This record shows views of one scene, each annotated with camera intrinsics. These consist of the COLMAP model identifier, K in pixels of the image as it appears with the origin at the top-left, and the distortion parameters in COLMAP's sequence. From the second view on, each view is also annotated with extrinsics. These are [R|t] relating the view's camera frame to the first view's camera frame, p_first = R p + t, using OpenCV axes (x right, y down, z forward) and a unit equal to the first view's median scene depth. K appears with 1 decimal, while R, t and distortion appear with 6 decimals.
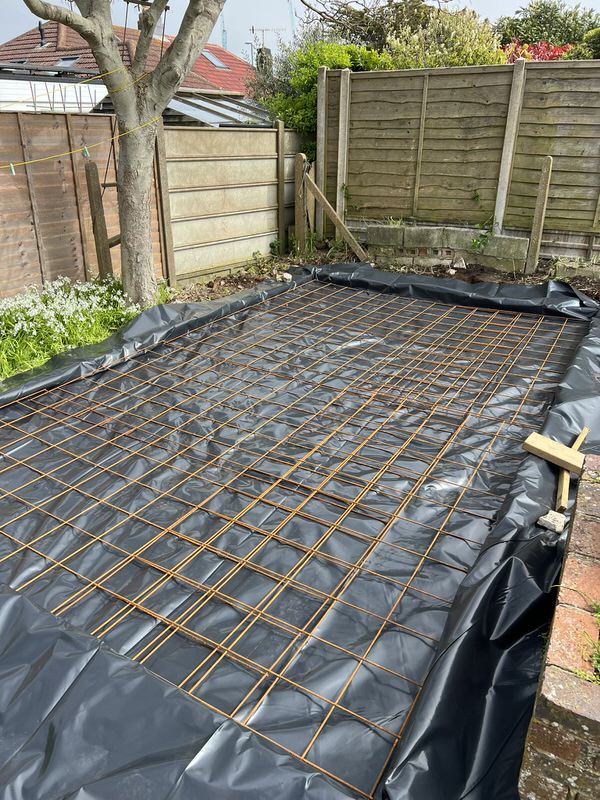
lens RADIAL K [[603.4, 0, 298.8], [0, 603.4, 393.5], [0, 0, 1]] dist [0.039267, -0.036558]
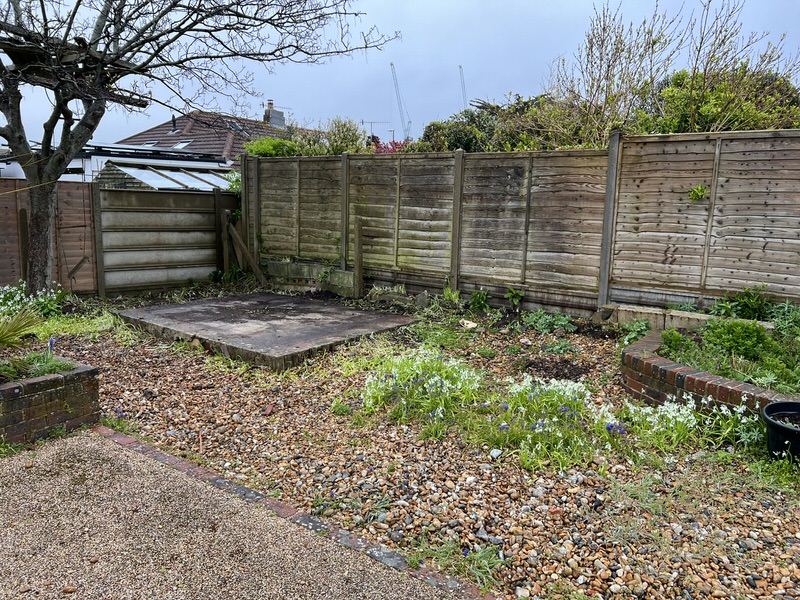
lens RADIAL K [[603.4, 0, 406.5], [0, 603.4, 292.6], [0, 0, 1]] dist [0.039267, -0.036558]
pose [[0.993124, 0.039040, -0.110367, 0.636522], [-0.066167, 0.964917, -0.254082, 0.118410], [0.096576, 0.259638, 0.960865, -0.258950]]
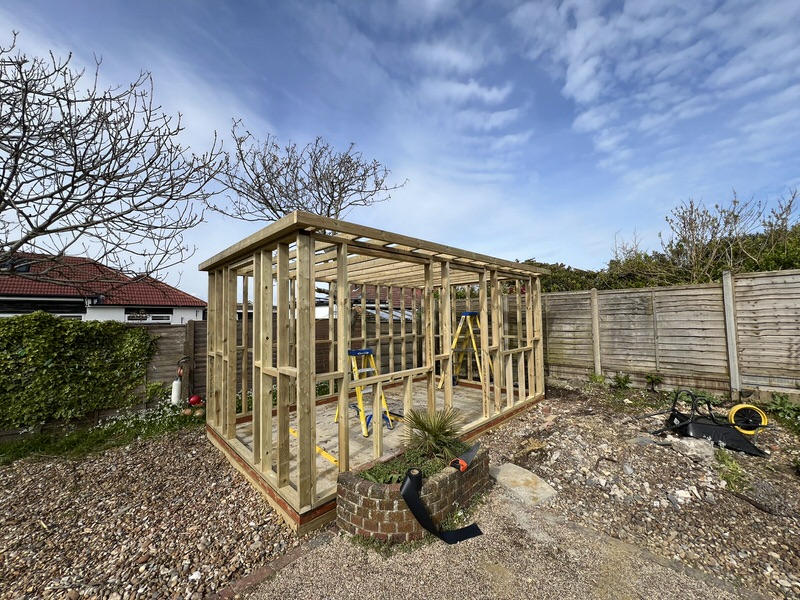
lens RADIAL K [[319.6, 0, 399.9], [0, 319.6, 302.6], [0, 0, 1]] dist [-0.000776, -0.000021]
pose [[0.966226, -0.034929, -0.255317, 0.261335], [-0.081894, 0.897789, -0.432745, 0.077806], [0.244336, 0.439039, 0.864607, -0.208246]]
